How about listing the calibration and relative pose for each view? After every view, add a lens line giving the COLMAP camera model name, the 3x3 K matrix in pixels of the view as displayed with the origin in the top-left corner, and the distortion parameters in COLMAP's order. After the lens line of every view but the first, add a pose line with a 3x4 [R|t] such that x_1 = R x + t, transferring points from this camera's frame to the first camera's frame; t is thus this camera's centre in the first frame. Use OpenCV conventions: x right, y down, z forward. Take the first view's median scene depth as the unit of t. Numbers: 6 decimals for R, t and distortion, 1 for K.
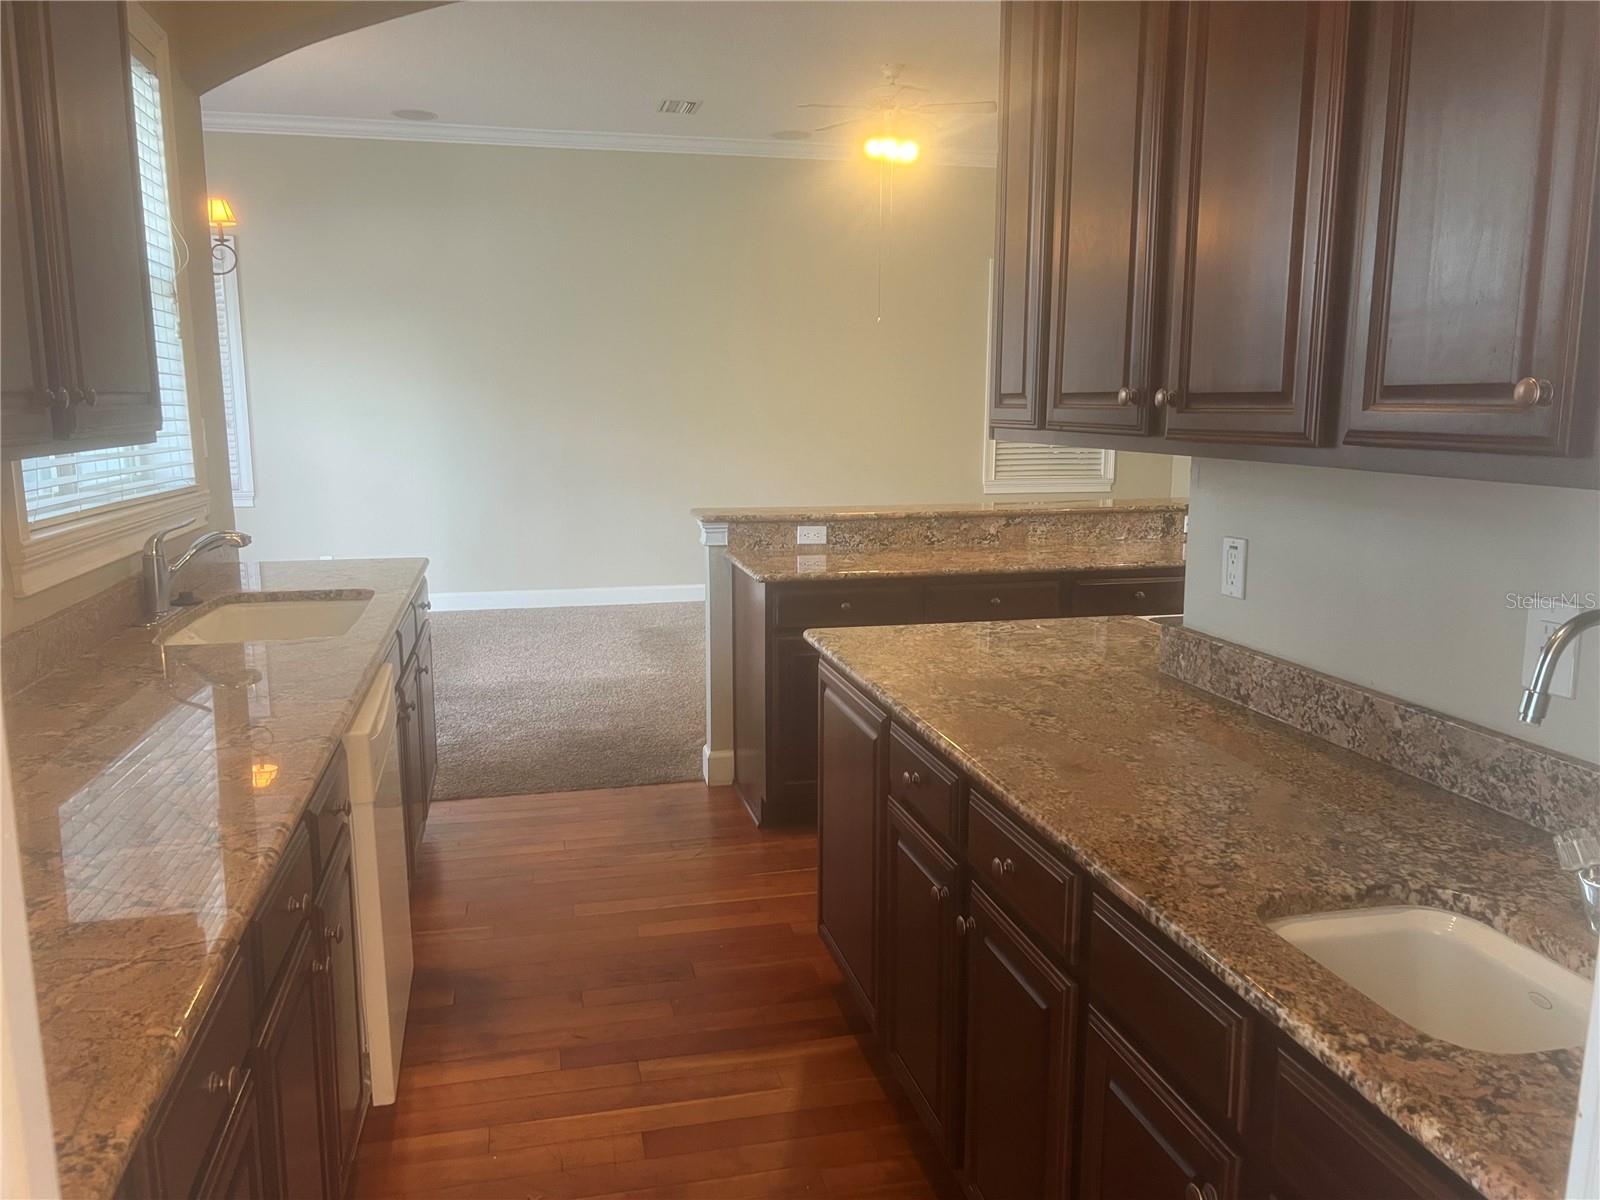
lens RADIAL K [[1217.6, 0, 798.3], [0, 1217.6, 600.9], [0, 0, 1]] dist [0.058564, -0.050862]
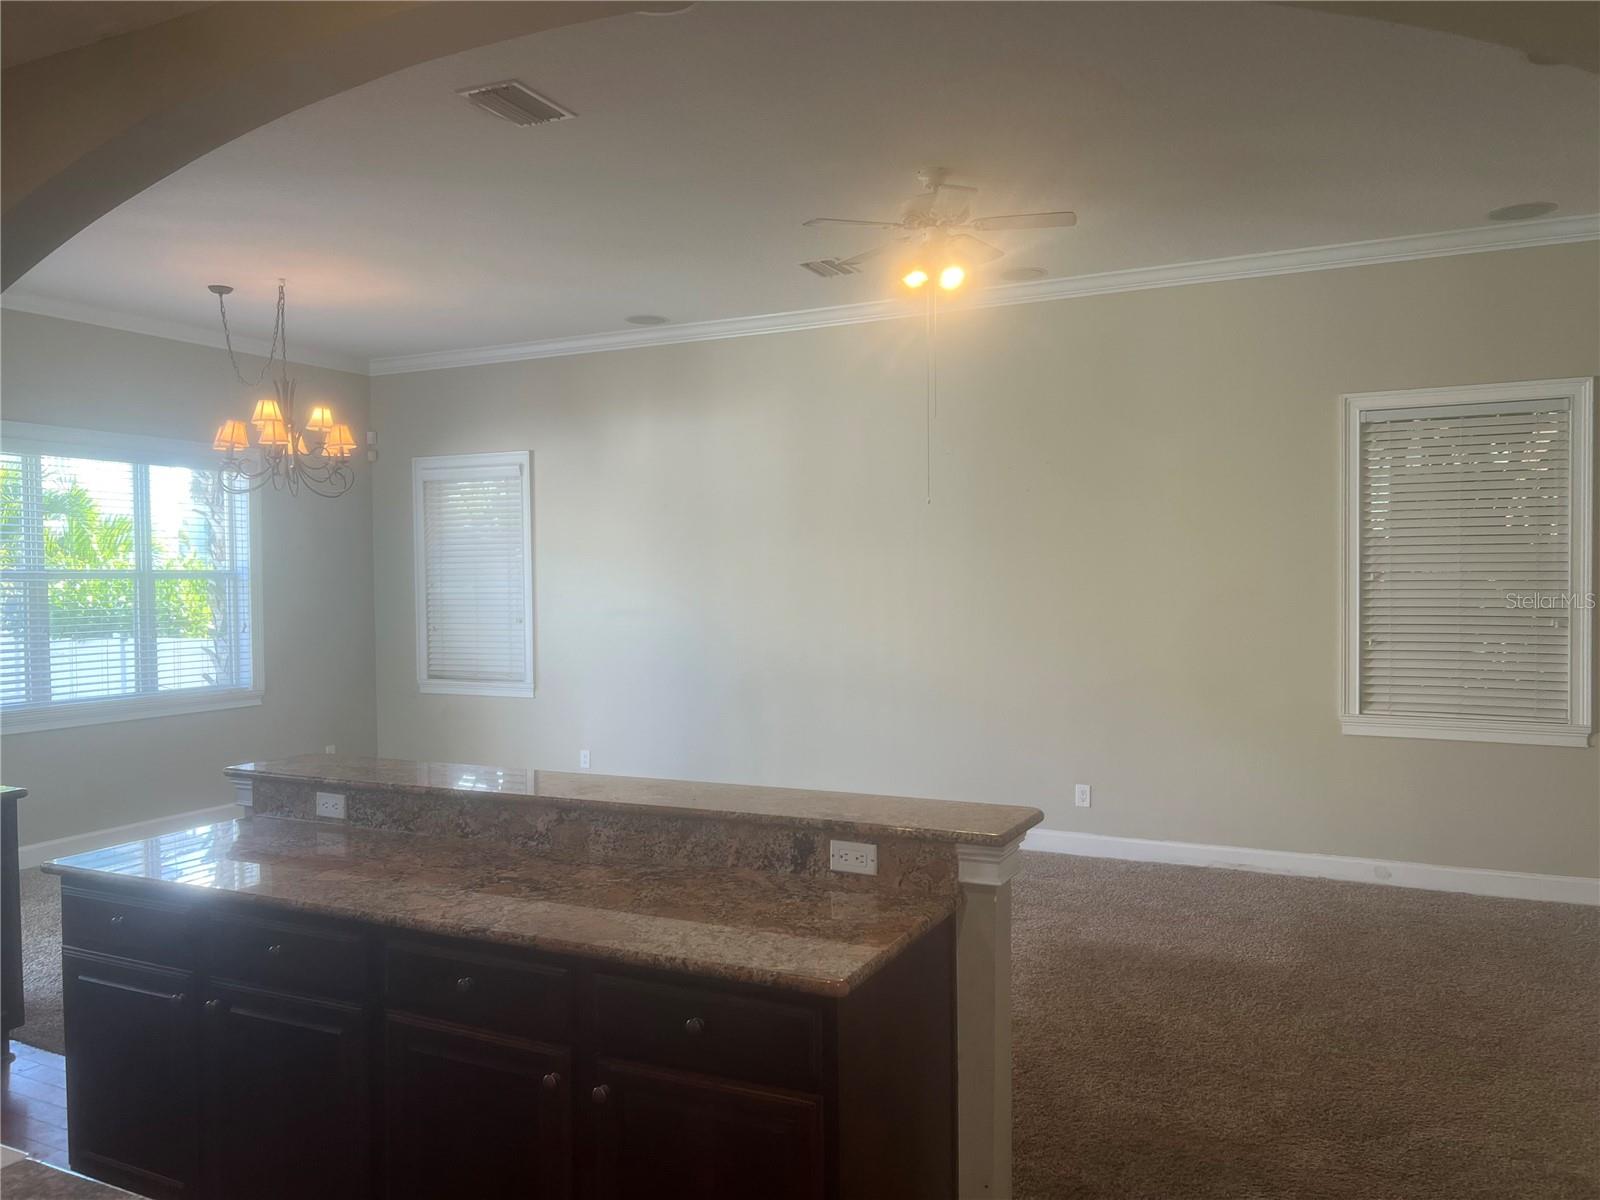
lens RADIAL K [[1217.6, 0, 816.4], [0, 1217.6, 597.1], [0, 0, 1]] dist [0.058564, -0.050862]
pose [[0.776374, 0.008282, -0.630218, 0.695207], [-0.097529, 0.989448, -0.107145, -0.124617], [0.622681, 0.144649, 0.768990, 0.562675]]
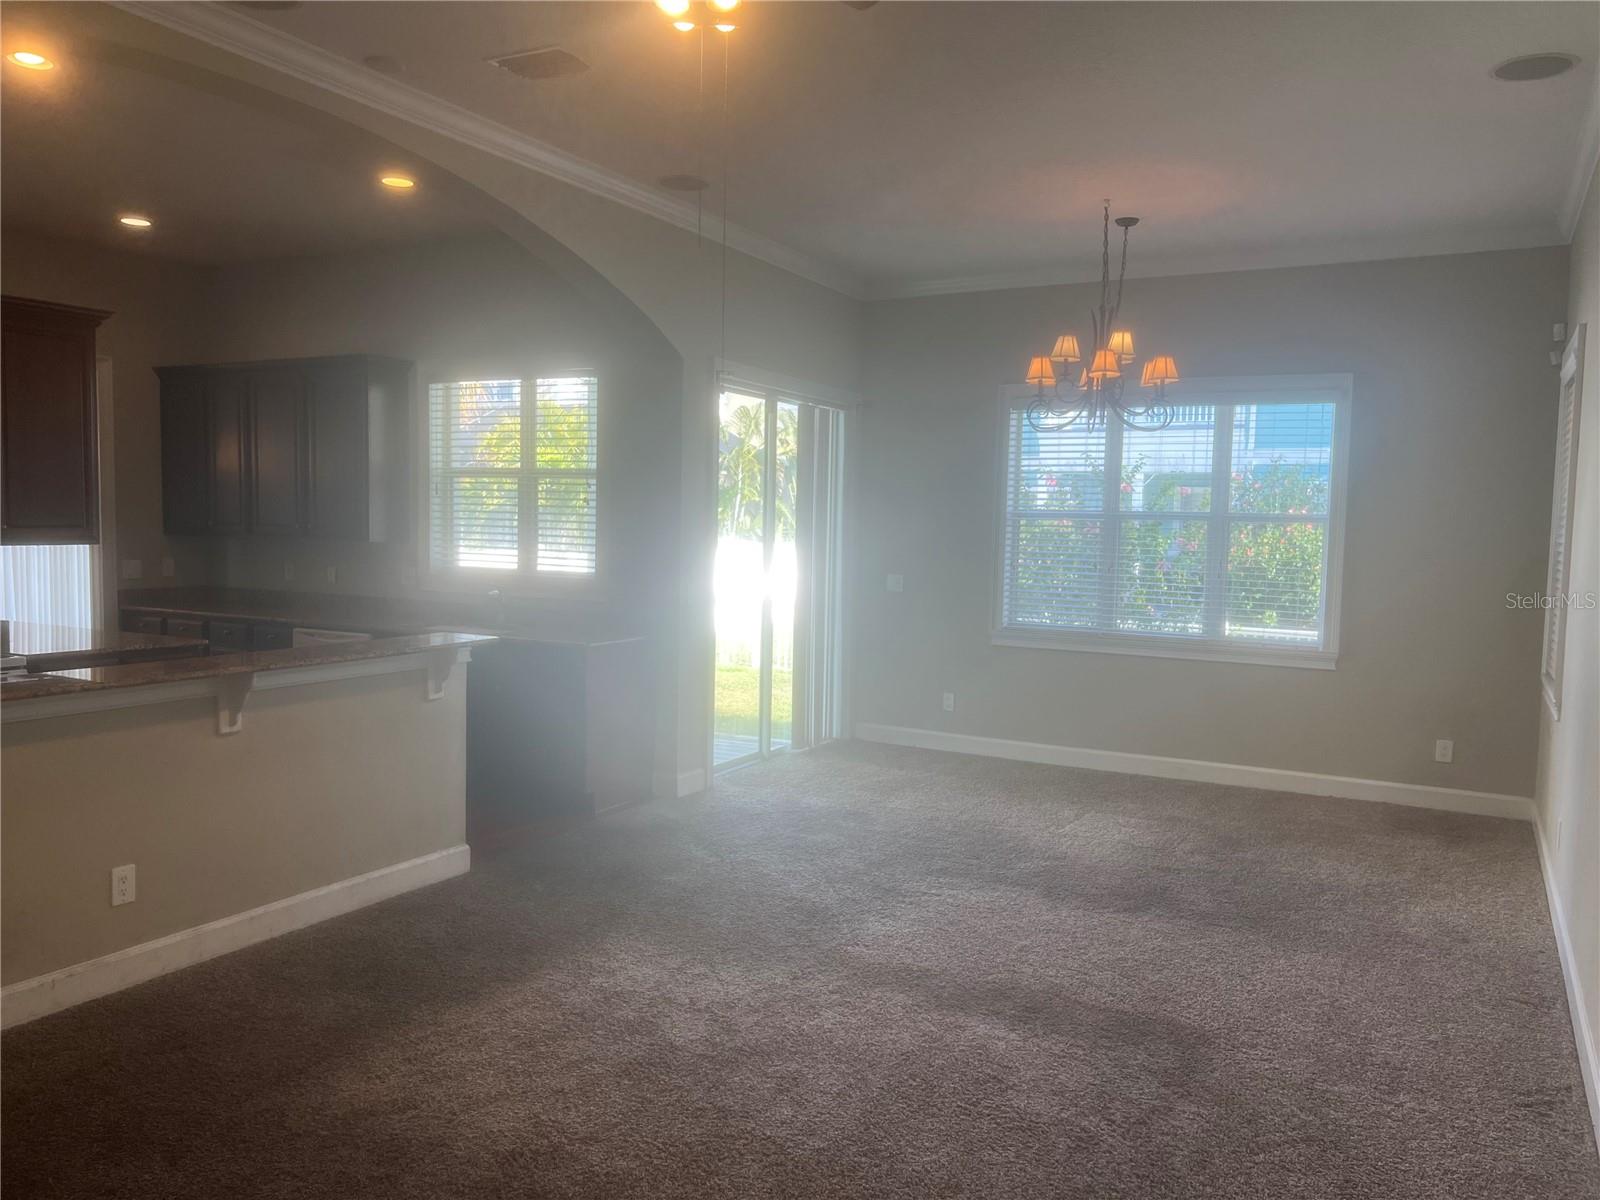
lens RADIAL K [[1217.6, 0, 796.4], [0, 1217.6, 605.2], [0, 0, 1]] dist [0.058564, -0.050862]
pose [[-0.657577, 0.044609, -0.752066, 0.565443], [-0.145398, 0.971964, 0.184783, -0.343204], [0.739224, 0.230858, -0.632655, 1.874968]]
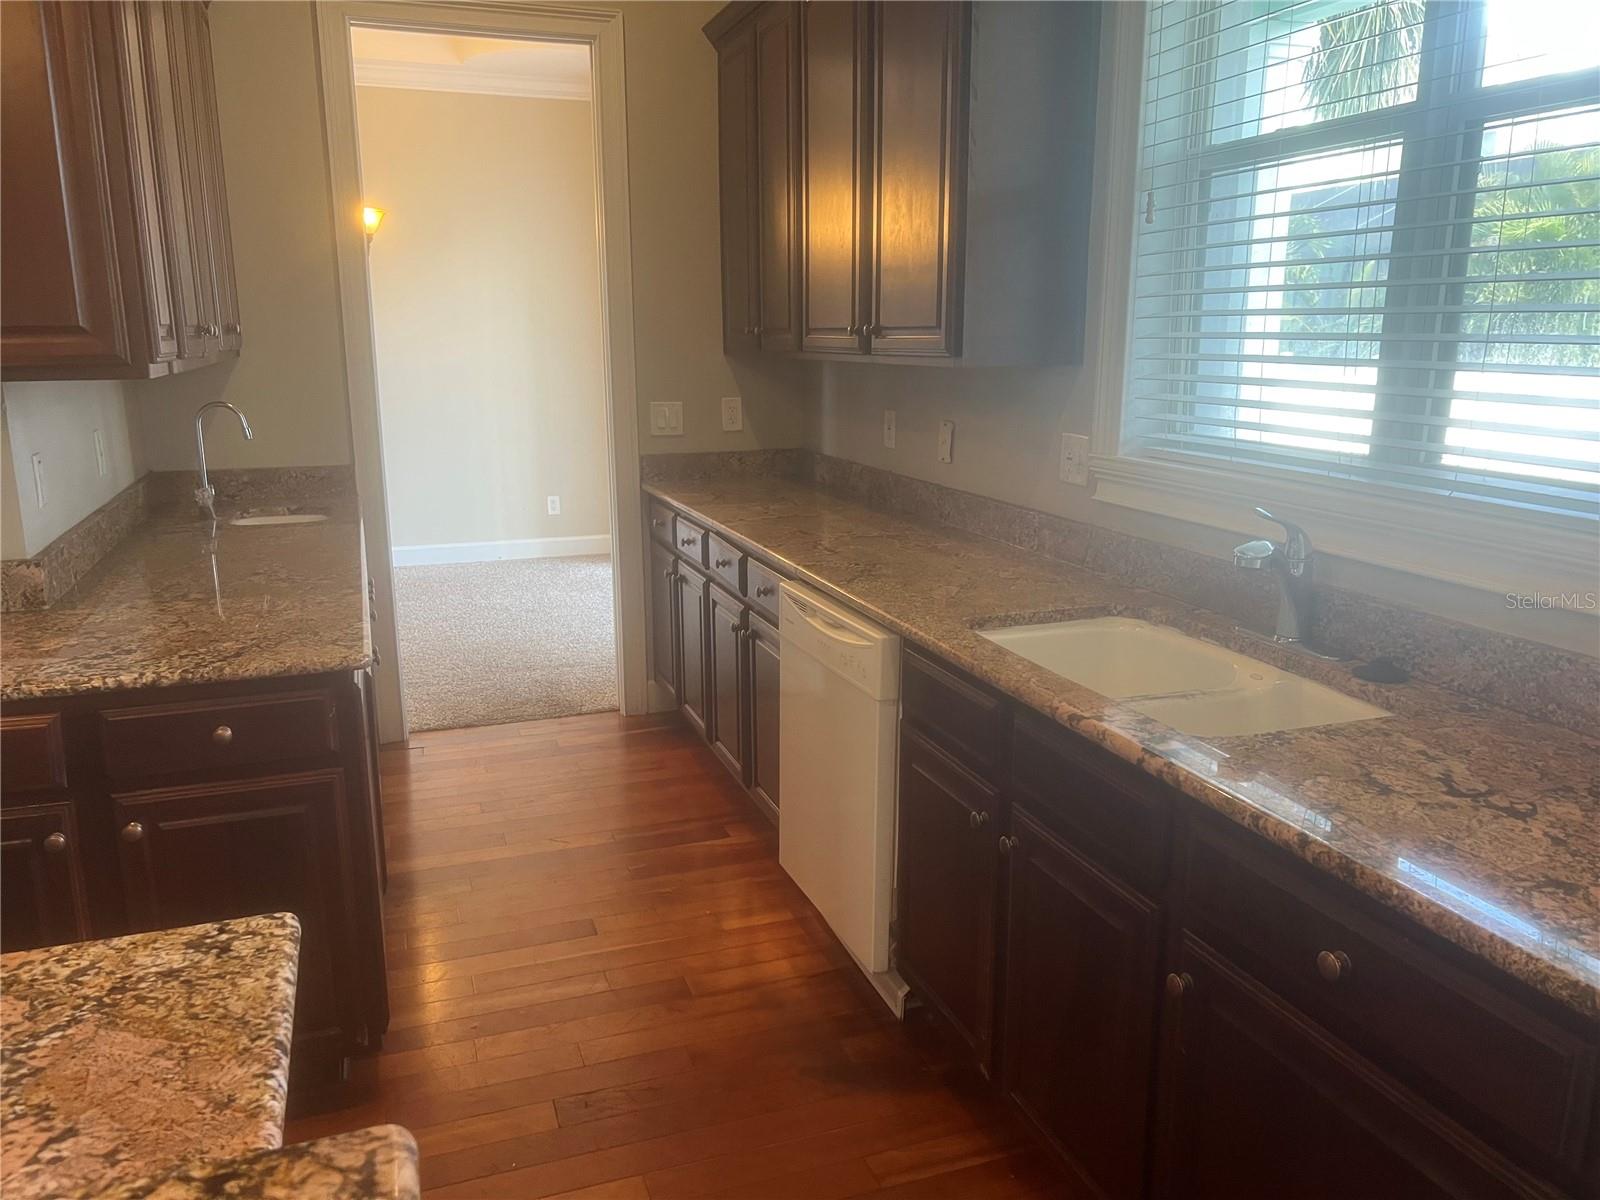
lens RADIAL K [[1217.6, 0, 790.0], [0, 1217.6, 586.8], [0, 0, 1]] dist [0.058564, -0.050862]
pose [[-0.994693, 0.031596, -0.097911, -0.109957], [-0.007314, 0.927552, 0.373622, -0.175121], [0.102623, 0.372356, -0.922399, 1.038040]]
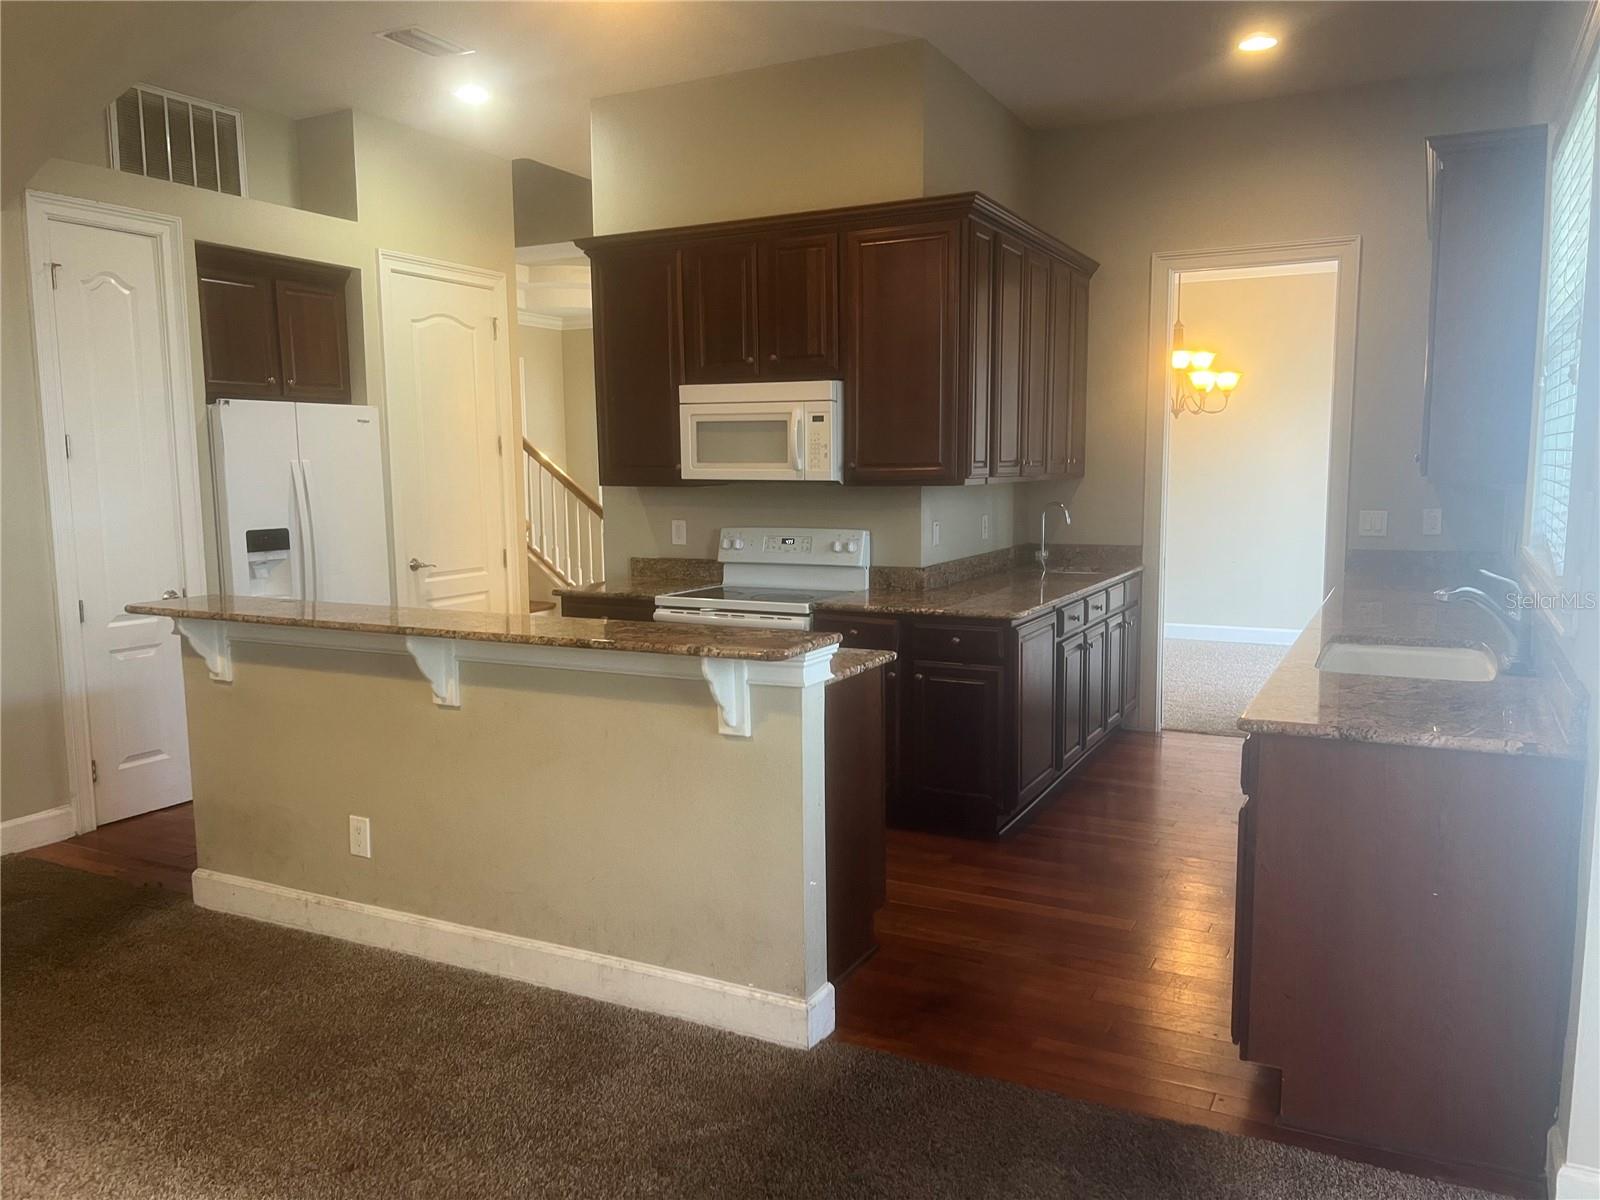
lens RADIAL K [[1217.6, 0, 799.9], [0, 1217.6, 593.6], [0, 0, 1]] dist [0.058564, -0.050862]
pose [[-0.760676, -0.056085, 0.646704, -0.482308], [0.126789, 0.964235, 0.232758, -0.239478], [-0.636628, 0.259048, -0.726360, 1.407791]]
